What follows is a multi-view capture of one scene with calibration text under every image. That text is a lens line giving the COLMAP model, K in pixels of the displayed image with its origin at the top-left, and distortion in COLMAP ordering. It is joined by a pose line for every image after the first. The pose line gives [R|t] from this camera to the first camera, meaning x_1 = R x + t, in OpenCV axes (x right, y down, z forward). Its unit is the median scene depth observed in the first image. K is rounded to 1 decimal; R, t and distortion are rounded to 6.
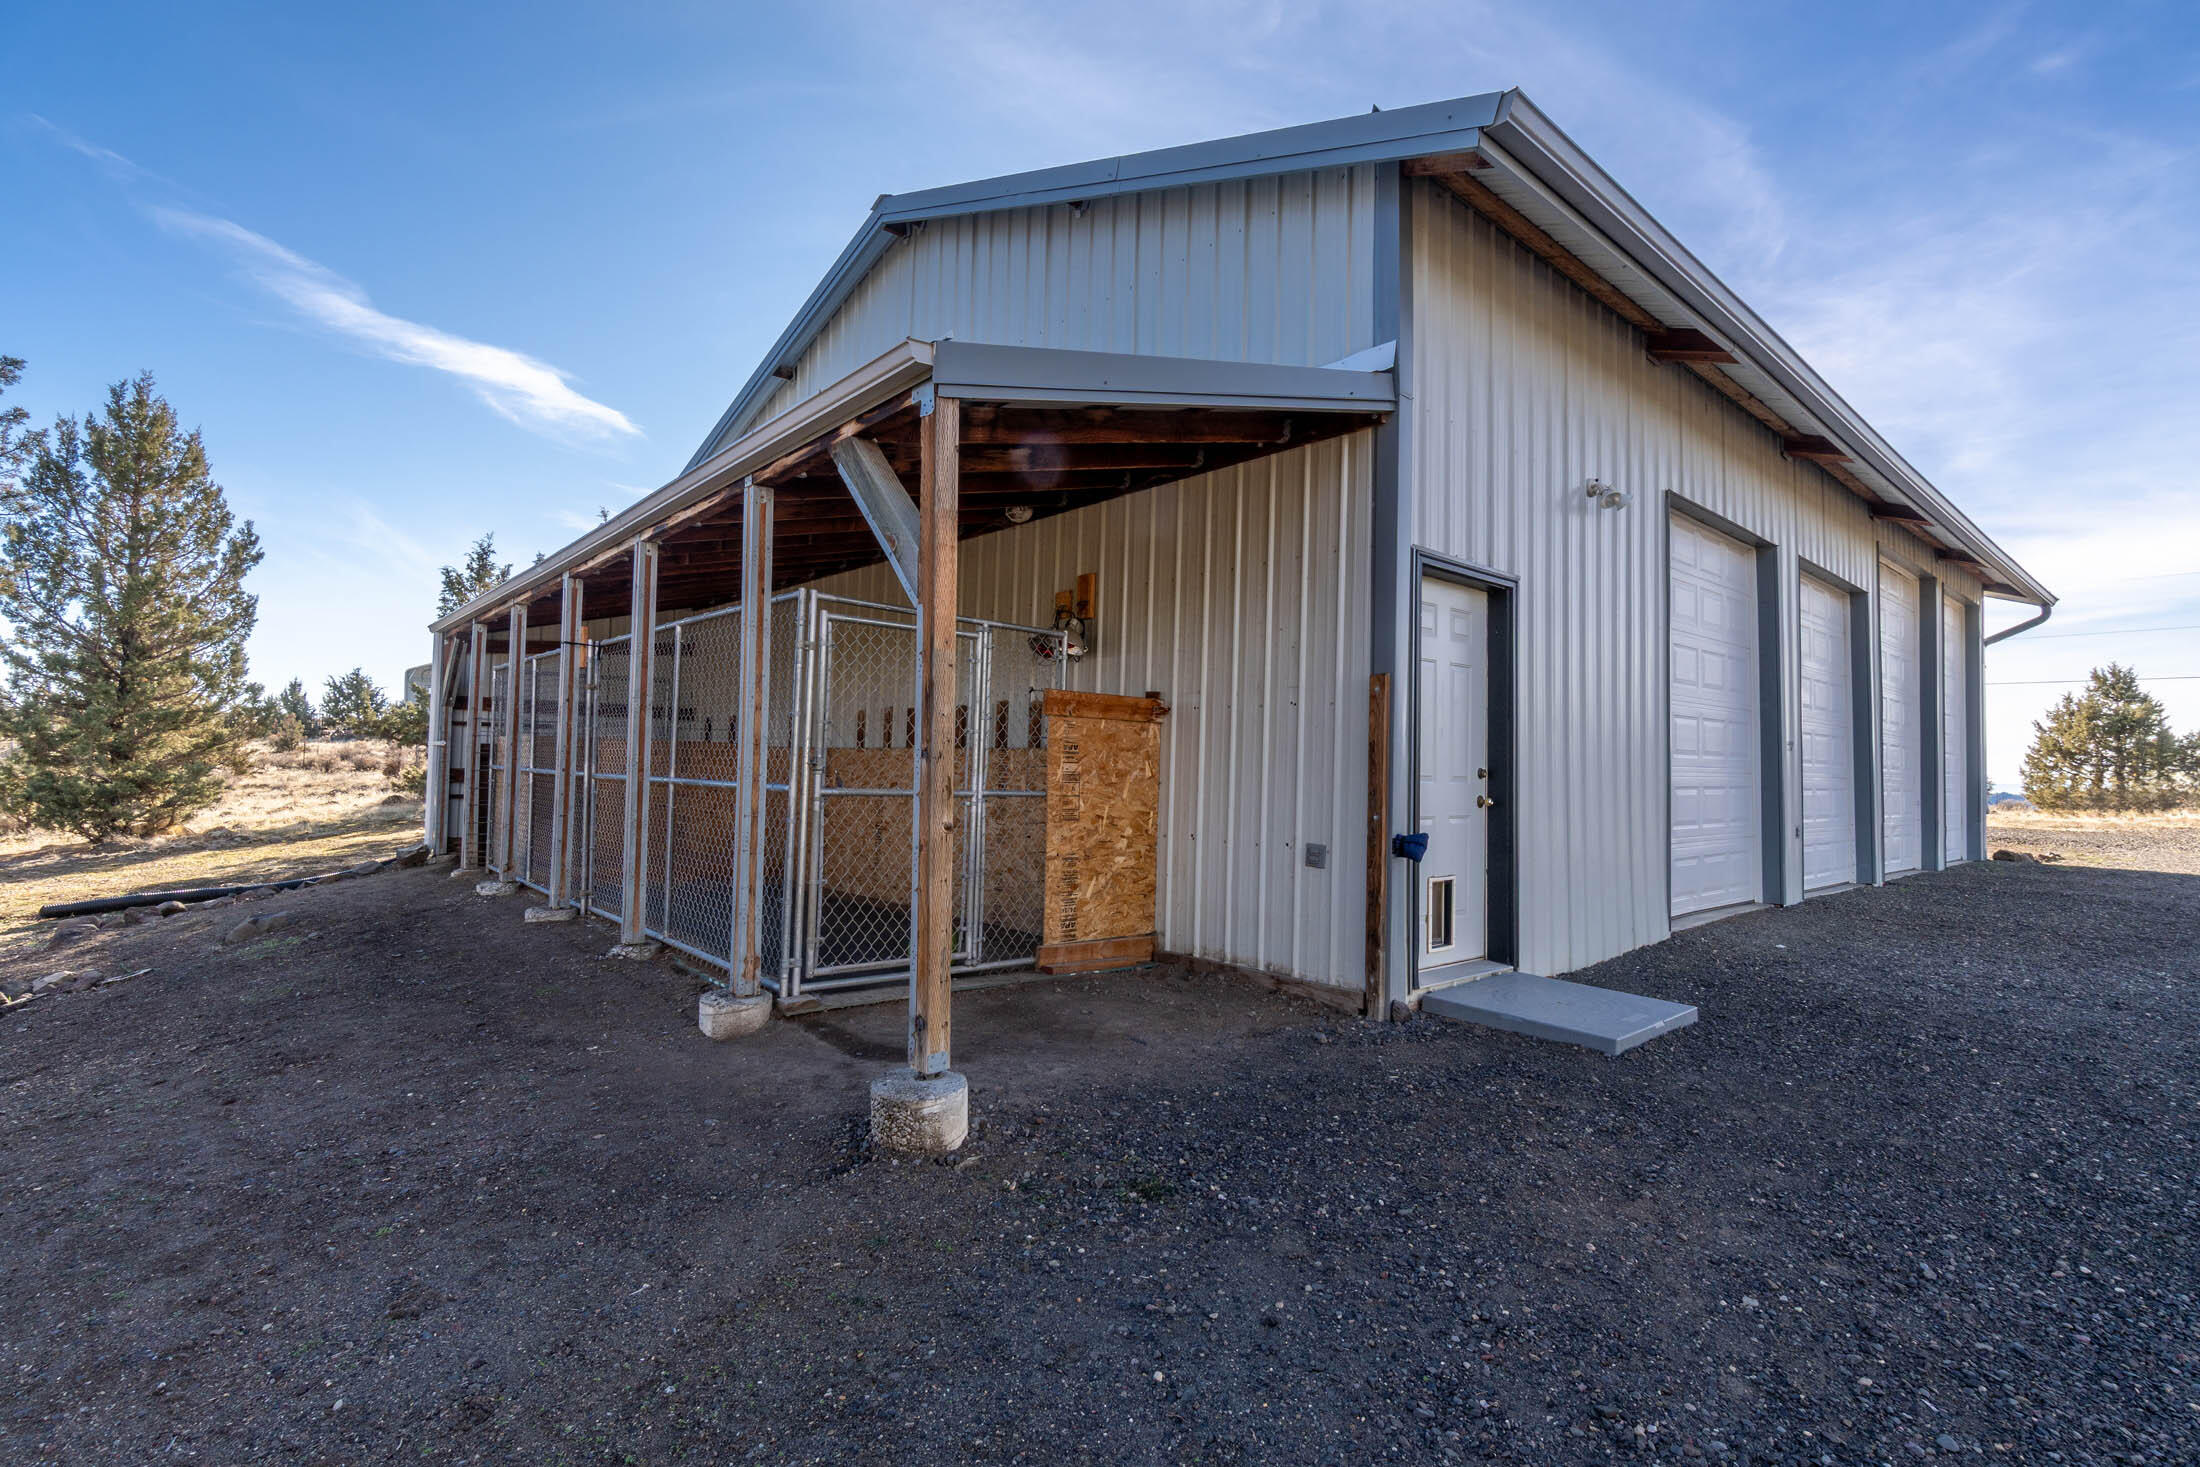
lens RADIAL K [[1013.5, 0, 1090.8], [0, 1013.5, 729.5], [0, 0, 1]] dist [-0.000380, 0.000026]
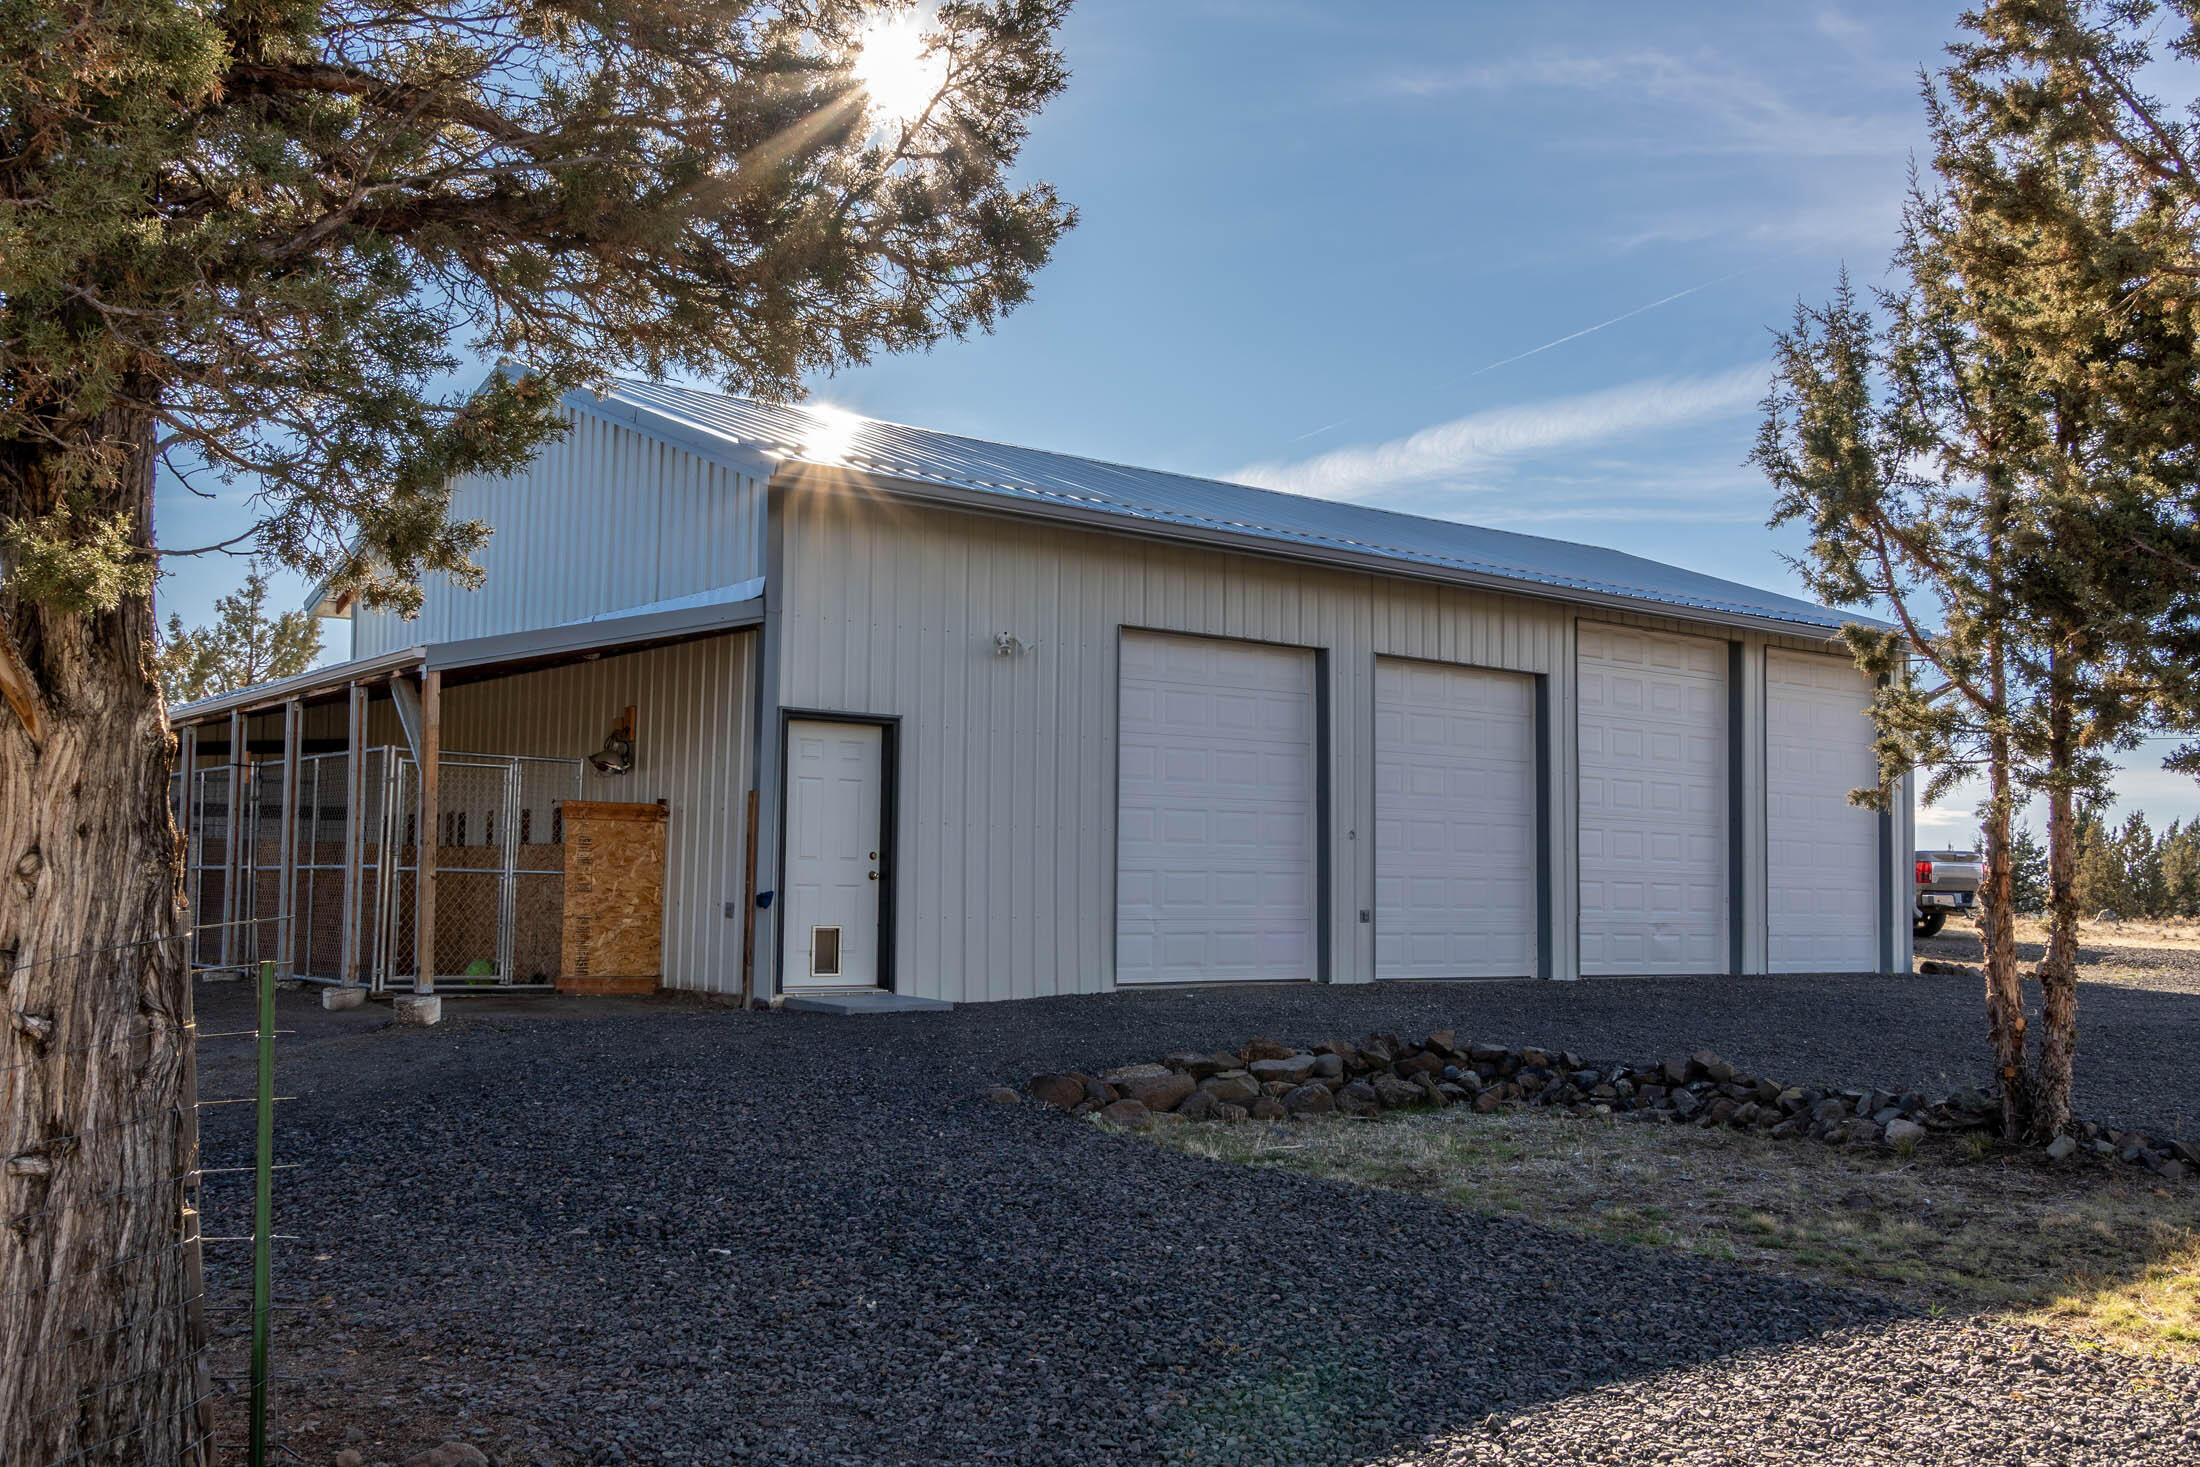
lens RADIAL K [[2139.2, 0, 1106.1], [0, 2139.2, 738.5], [0, 0, 1]] dist [0.018562, 0.000000]
pose [[0.998135, -0.015194, -0.059127, 0.906675], [0.013039, 0.999242, -0.036673, -0.005861], [0.059639, 0.035833, 0.997577, -2.002722]]
